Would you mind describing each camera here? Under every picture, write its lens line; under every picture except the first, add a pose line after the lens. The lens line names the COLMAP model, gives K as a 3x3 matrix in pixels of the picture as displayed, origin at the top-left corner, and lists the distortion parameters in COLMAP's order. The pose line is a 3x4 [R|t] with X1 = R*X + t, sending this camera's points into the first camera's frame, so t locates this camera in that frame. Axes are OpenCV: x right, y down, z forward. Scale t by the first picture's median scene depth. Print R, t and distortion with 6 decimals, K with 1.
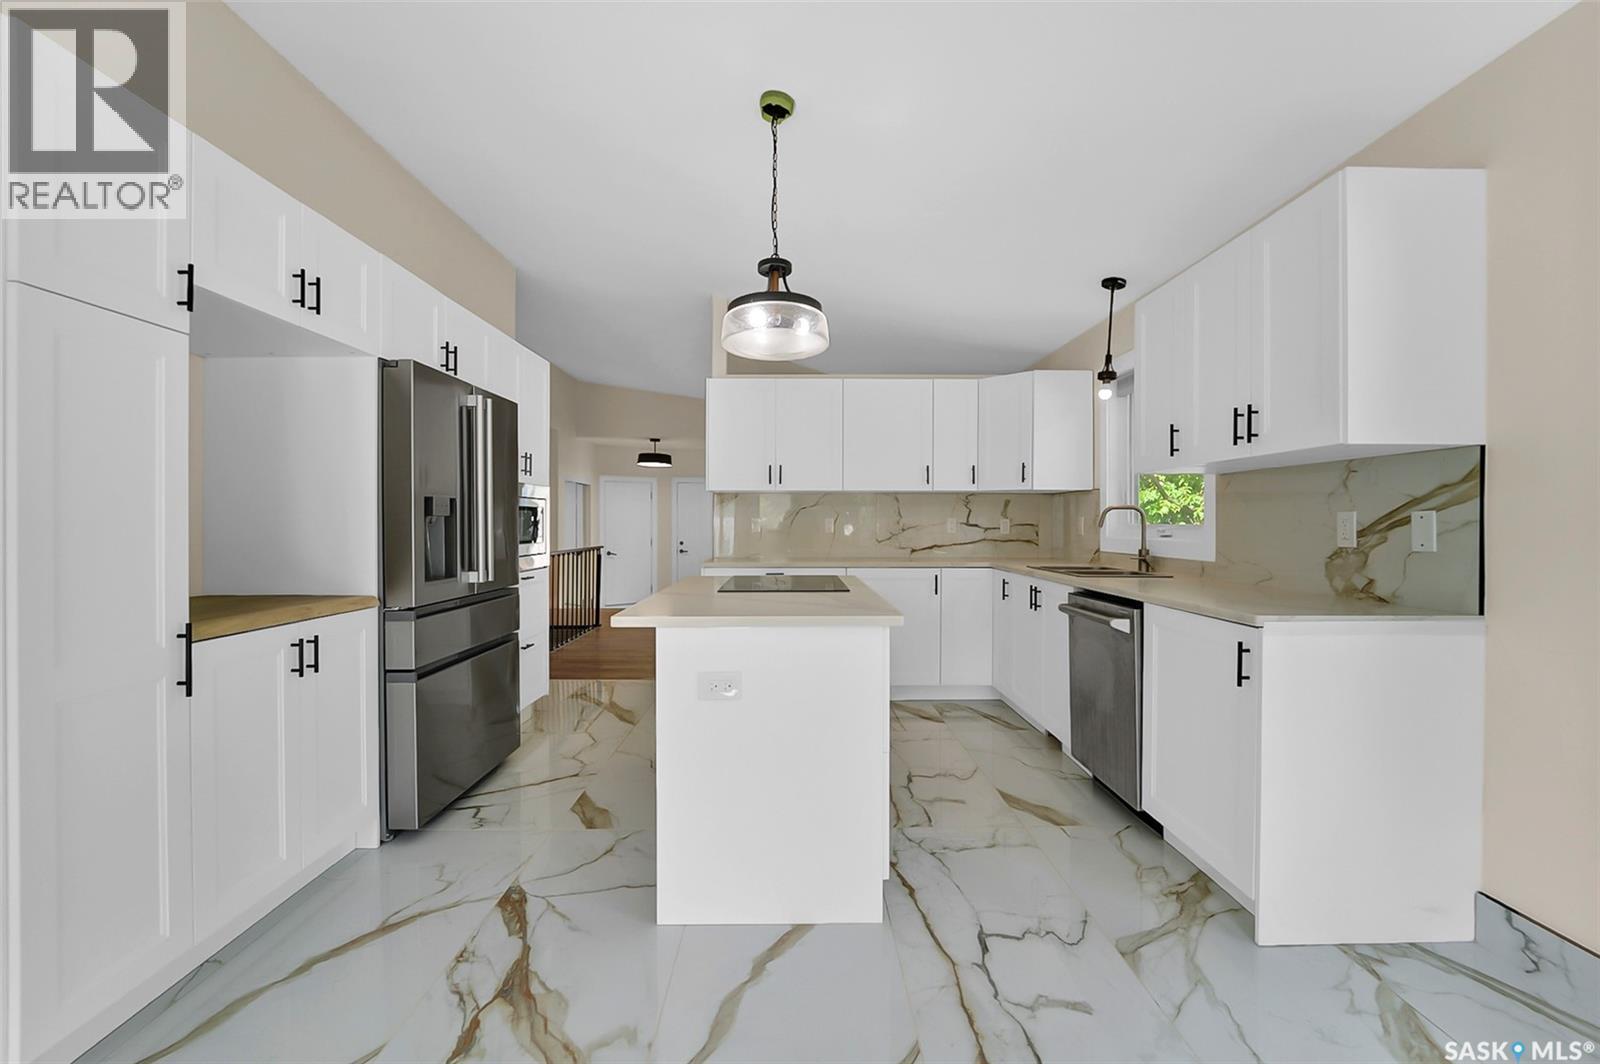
lens RADIAL K [[676.8, 0, 808.3], [0, 676.8, 521.9], [0, 0, 1]] dist [-0.013085, -0.002369]
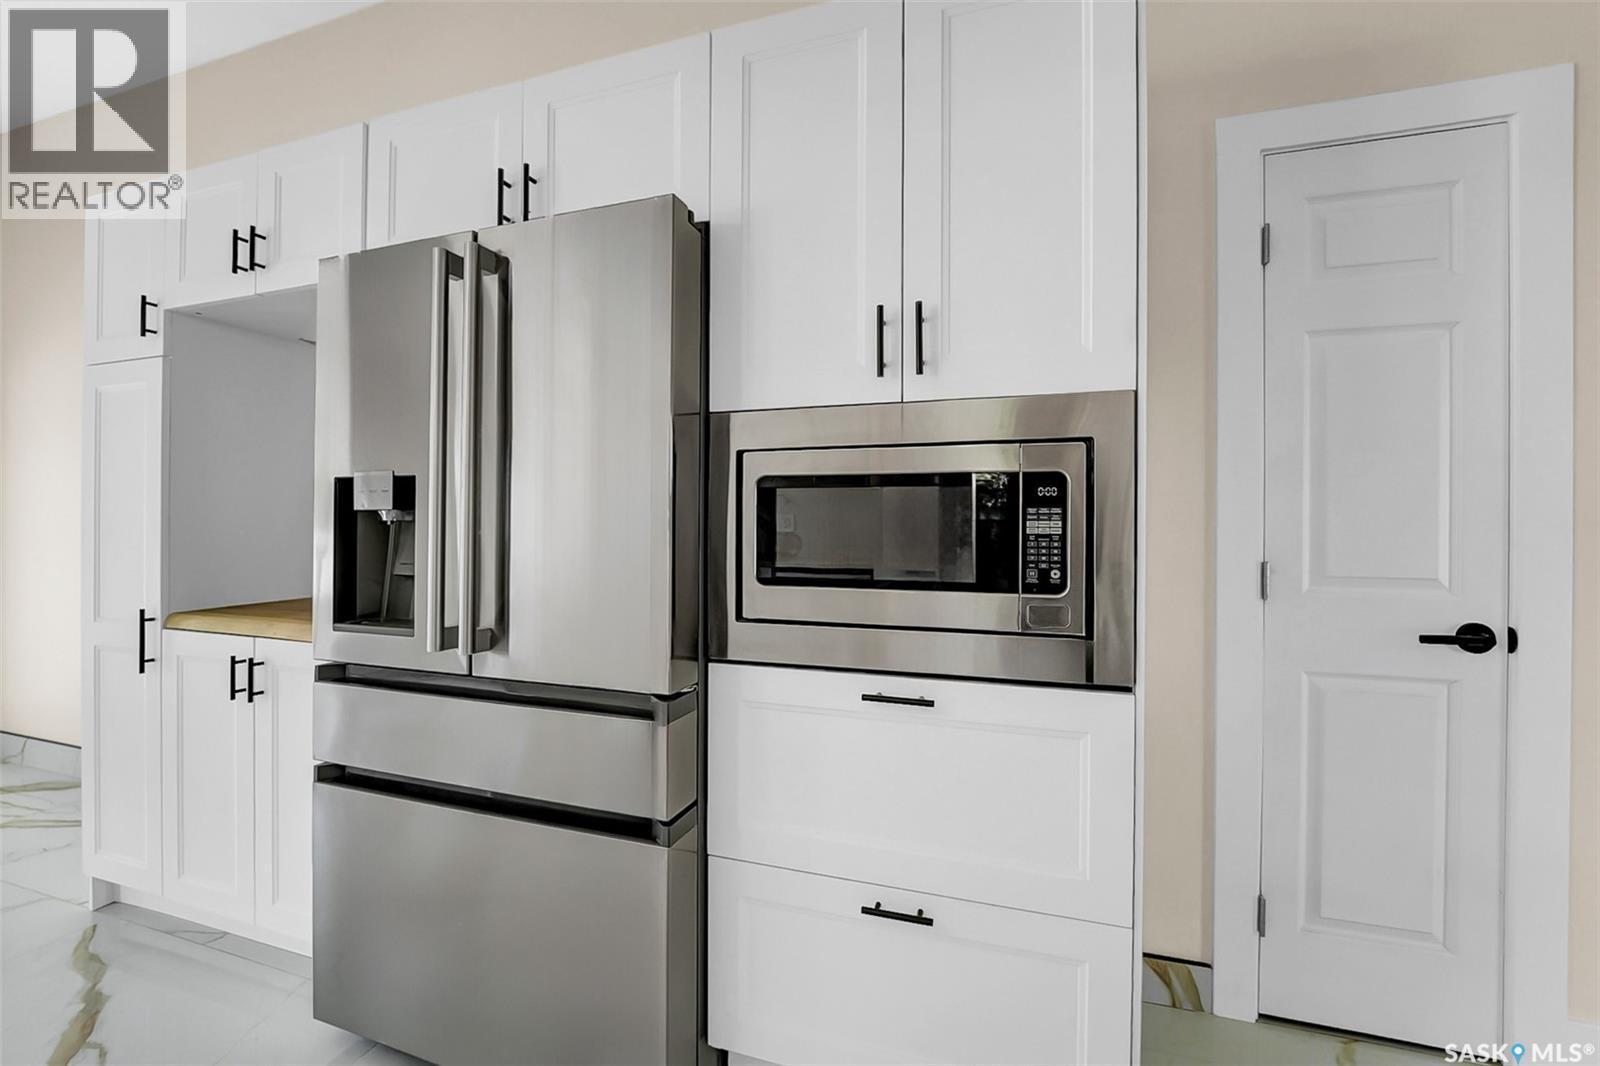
lens RADIAL K [[676.8, 0, 798.6], [0, 676.8, 524.8], [0, 0, 1]] dist [-0.013085, -0.002369]
pose [[-0.332673, -0.004256, -0.943033, -0.118827], [-0.003548, 0.999988, -0.003261, 0.002970], [0.943036, 0.002261, -0.332684, 1.264540]]
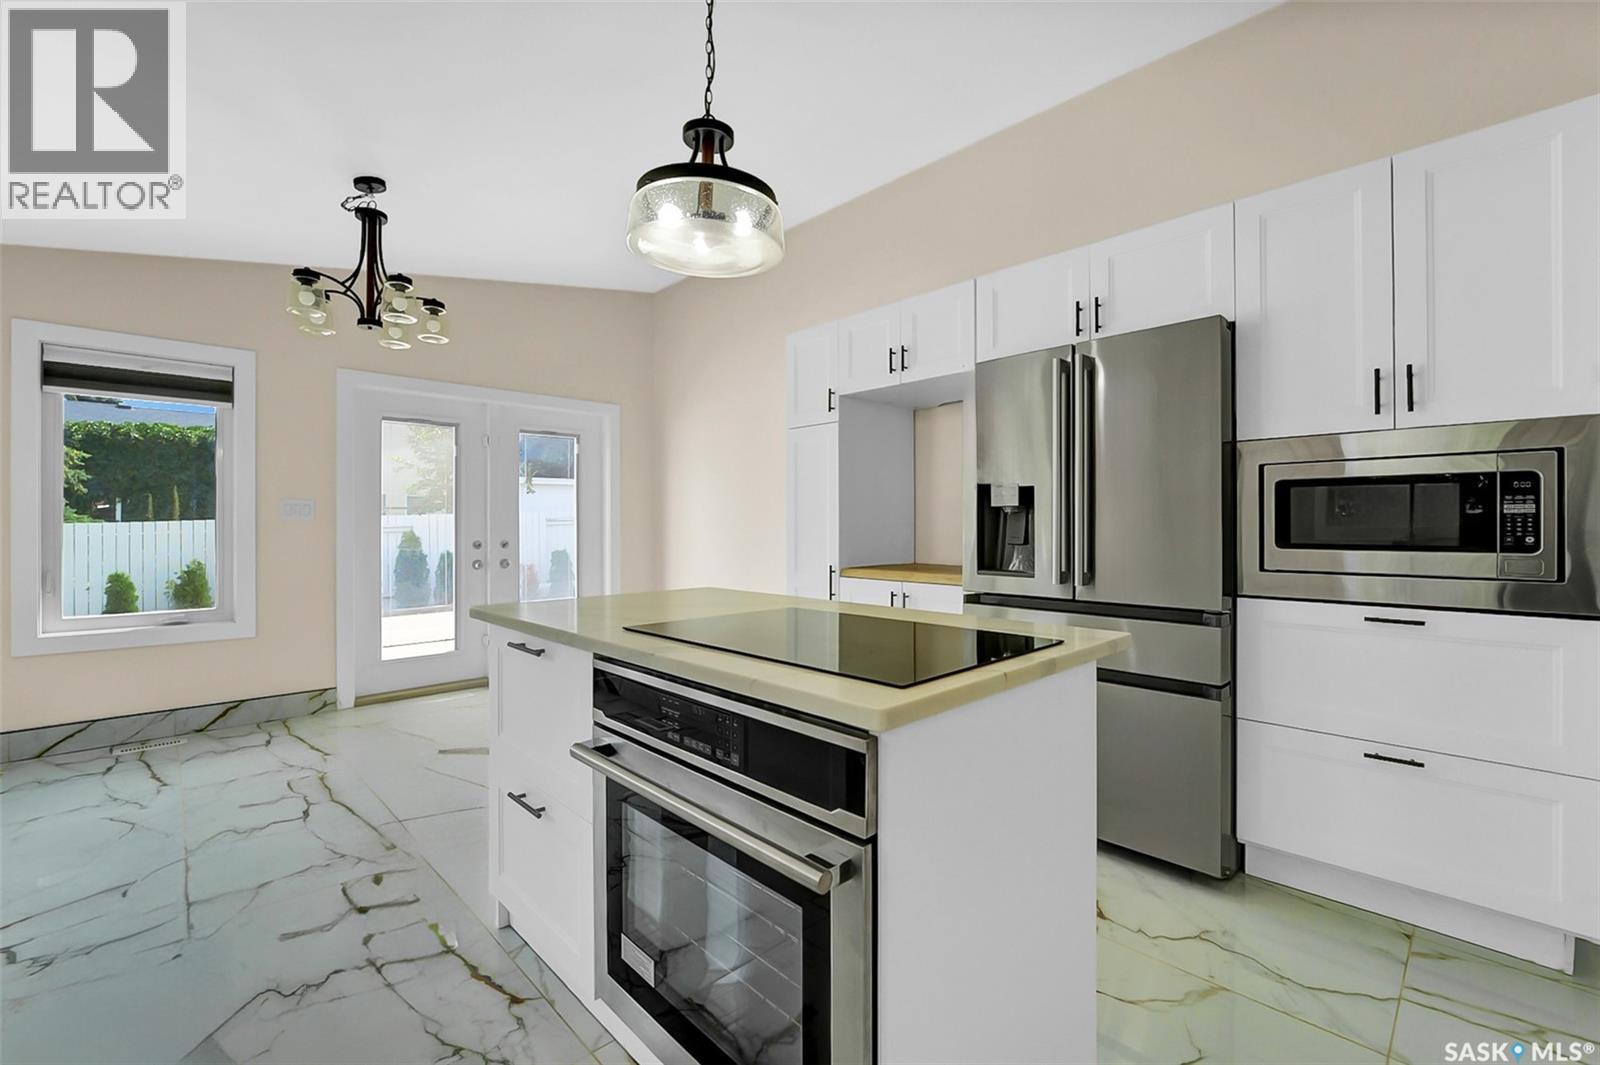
lens RADIAL K [[676.8, 0, 793.1], [0, 676.8, 524.0], [0, 0, 1]] dist [-0.013085, -0.002369]
pose [[-0.735657, 0.002626, -0.677350, 0.284912], [0.003714, 0.999993, -0.000156, 0.013055], [0.677345, -0.002630, -0.735661, 1.265290]]
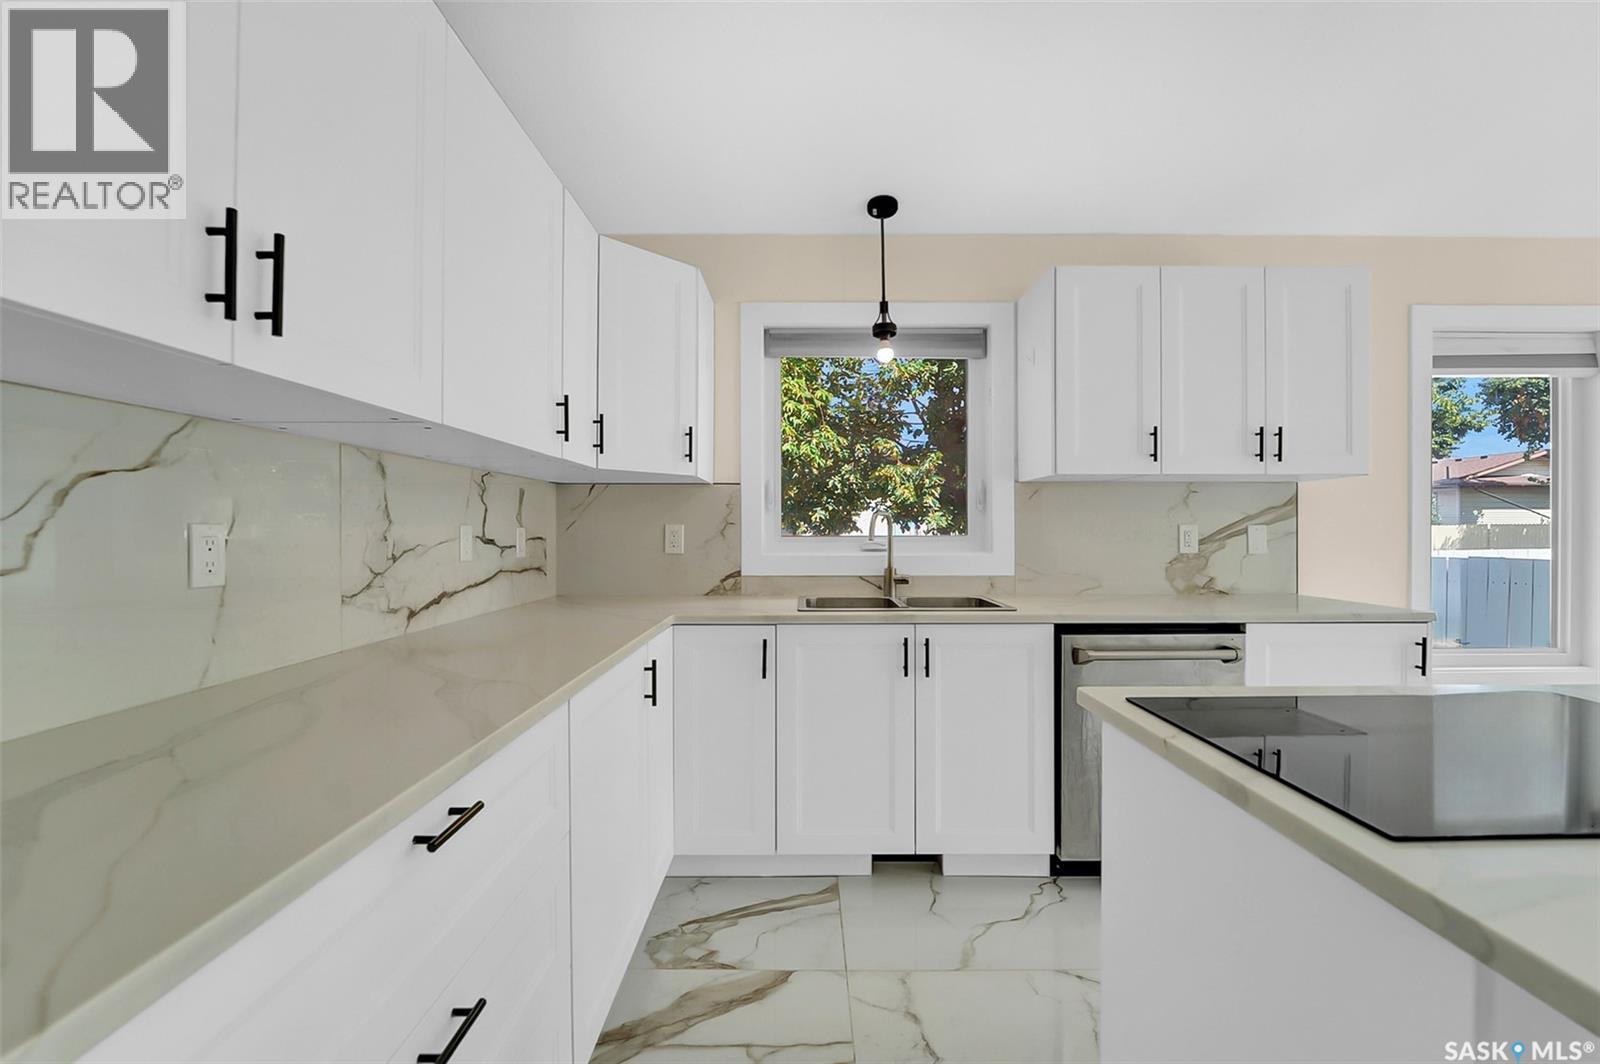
lens RADIAL K [[676.8, 0, 791.3], [0, 676.8, 530.7], [0, 0, 1]] dist [-0.013085, -0.002369]
pose [[0.024949, -0.005713, 0.999672, -0.327002], [-0.000831, 0.999983, 0.005736, -0.007444], [-0.999688, -0.000974, 0.024944, 1.260426]]
